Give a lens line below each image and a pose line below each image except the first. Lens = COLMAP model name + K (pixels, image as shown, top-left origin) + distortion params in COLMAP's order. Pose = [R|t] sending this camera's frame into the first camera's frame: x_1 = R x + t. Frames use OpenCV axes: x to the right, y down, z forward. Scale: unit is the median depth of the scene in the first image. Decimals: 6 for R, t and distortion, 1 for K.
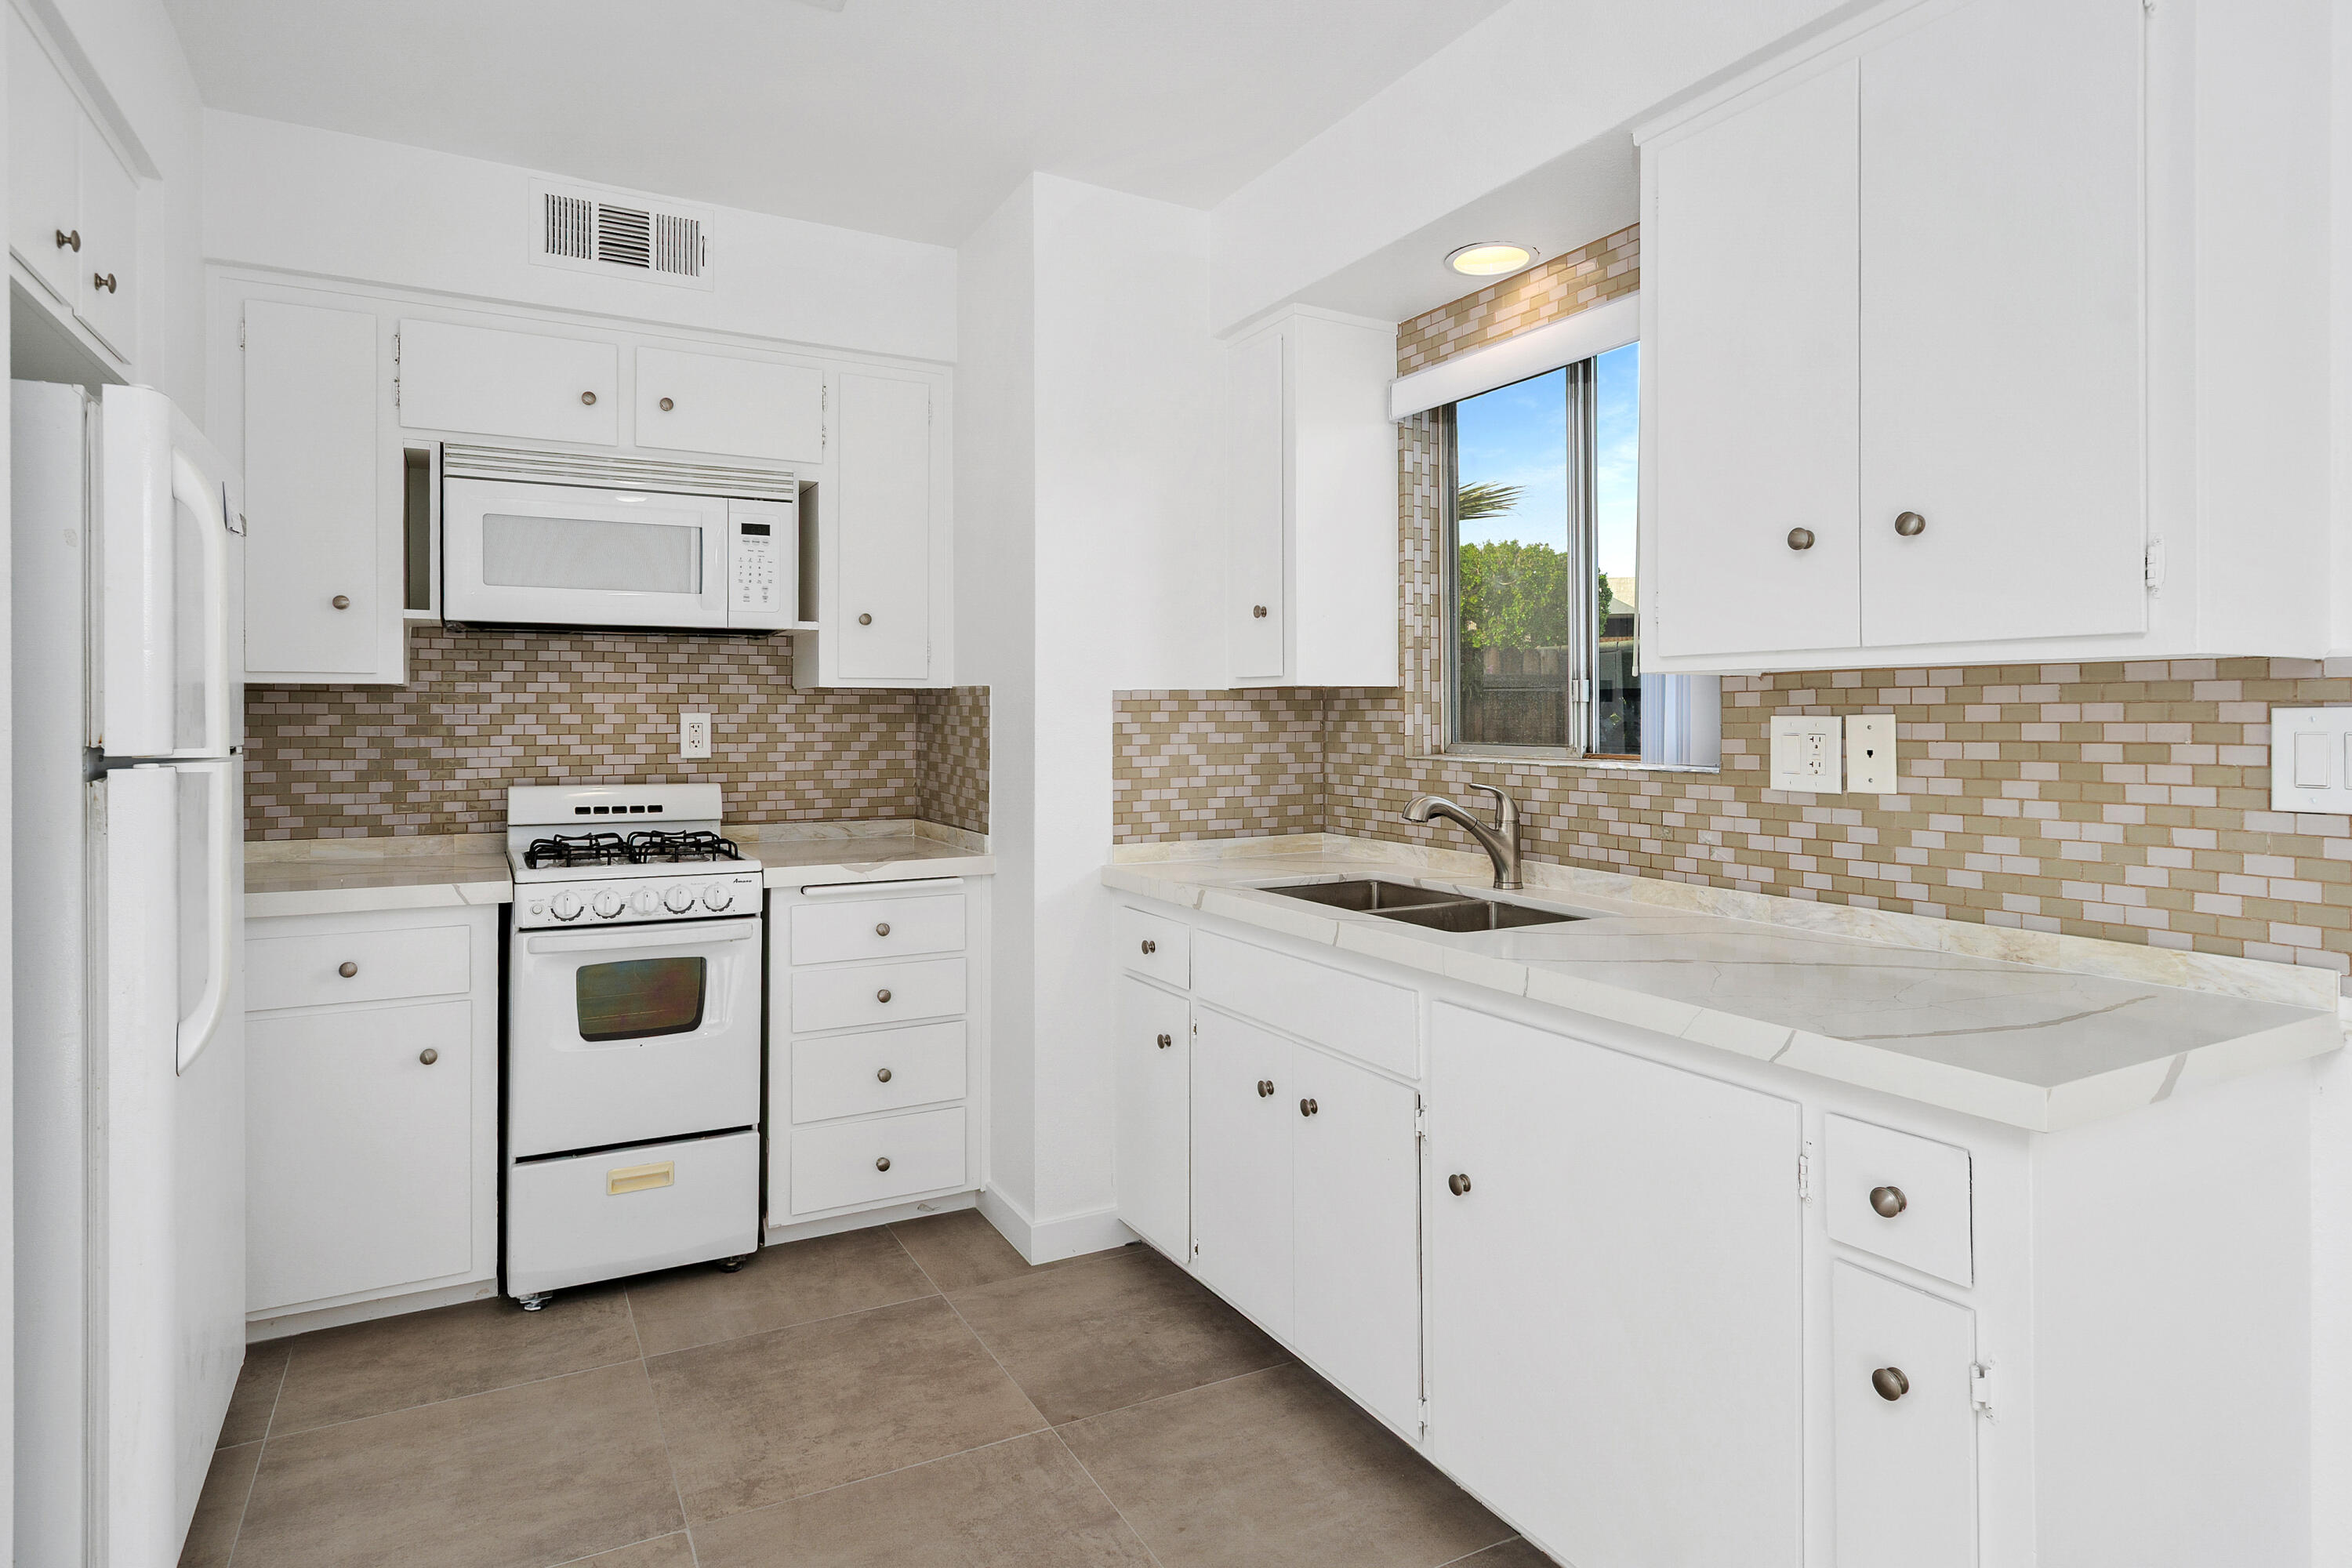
lens RADIAL K [[1278.5, 0, 1176.2], [0, 1278.5, 711.9], [0, 0, 1]] dist [-0.000227, -0.000390]
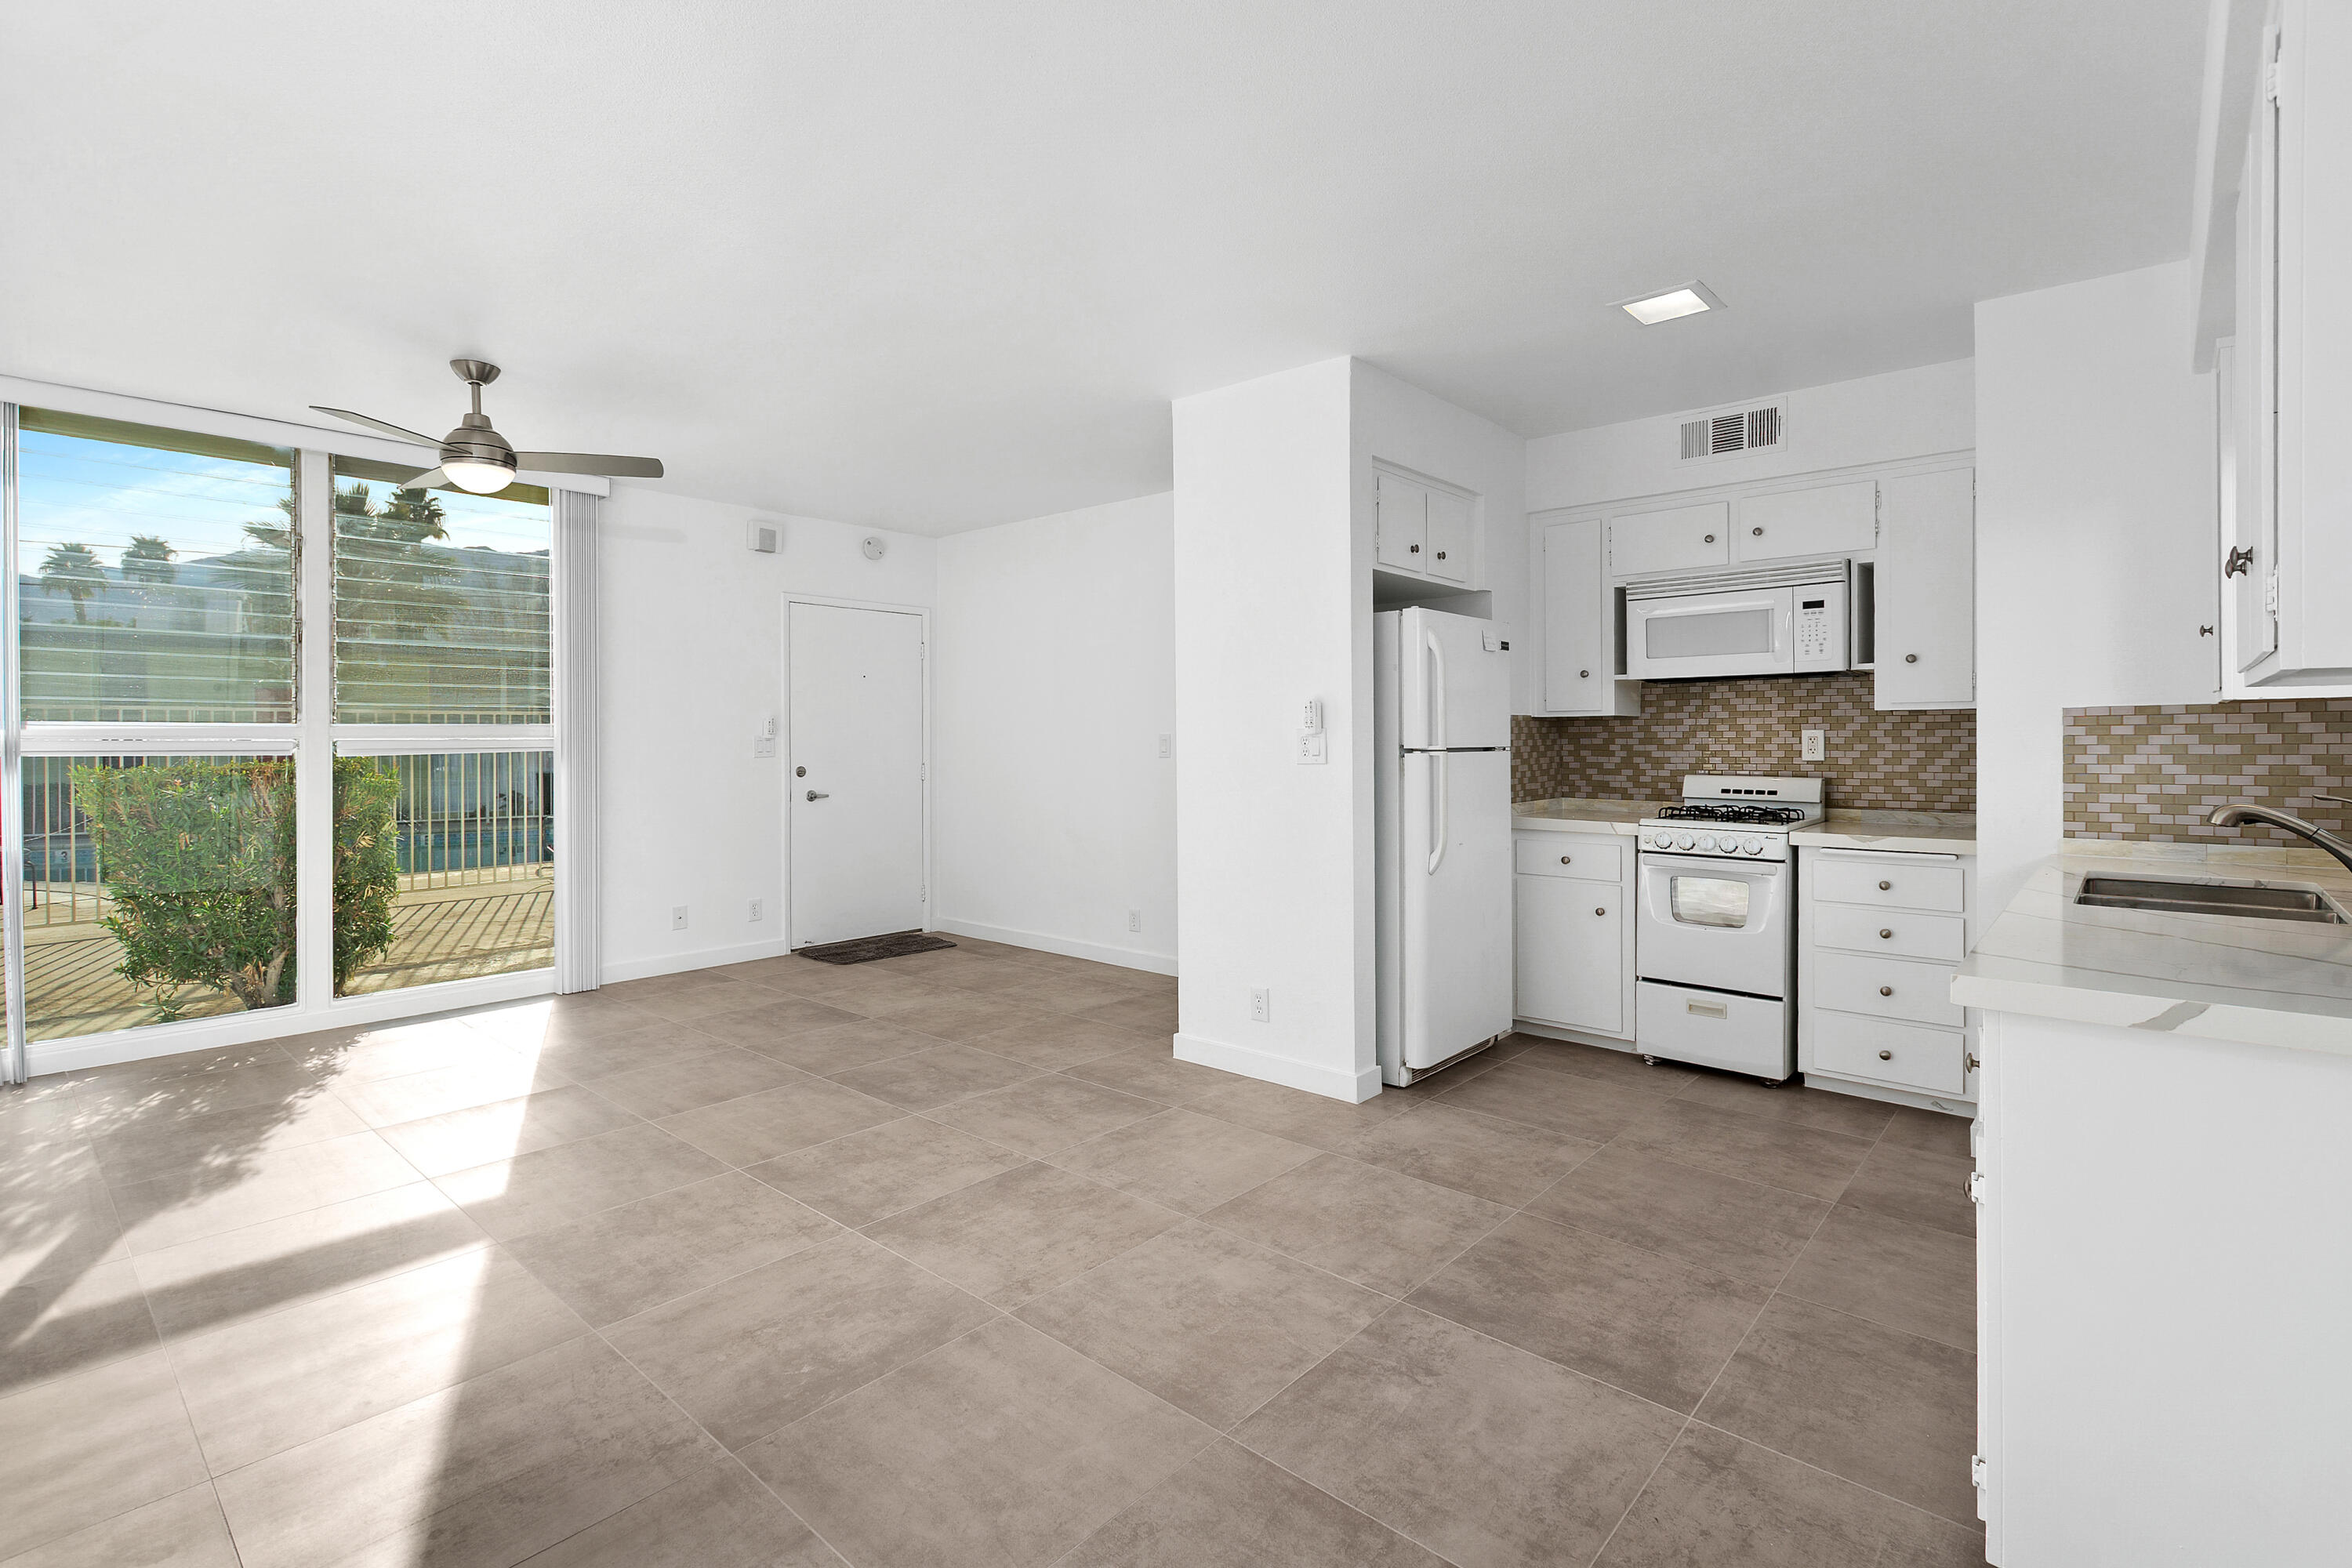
lens RADIAL K [[1084.2, 0, 1176.1], [0, 1084.2, 739.6], [0, 0, 1]] dist [0.000298, -0.000006]
pose [[0.333586, 0.000205, -0.942720, 0.602623], [0.007285, 0.999970, 0.002795, 0.003603], [0.942692, -0.007801, 0.333574, -0.108596]]
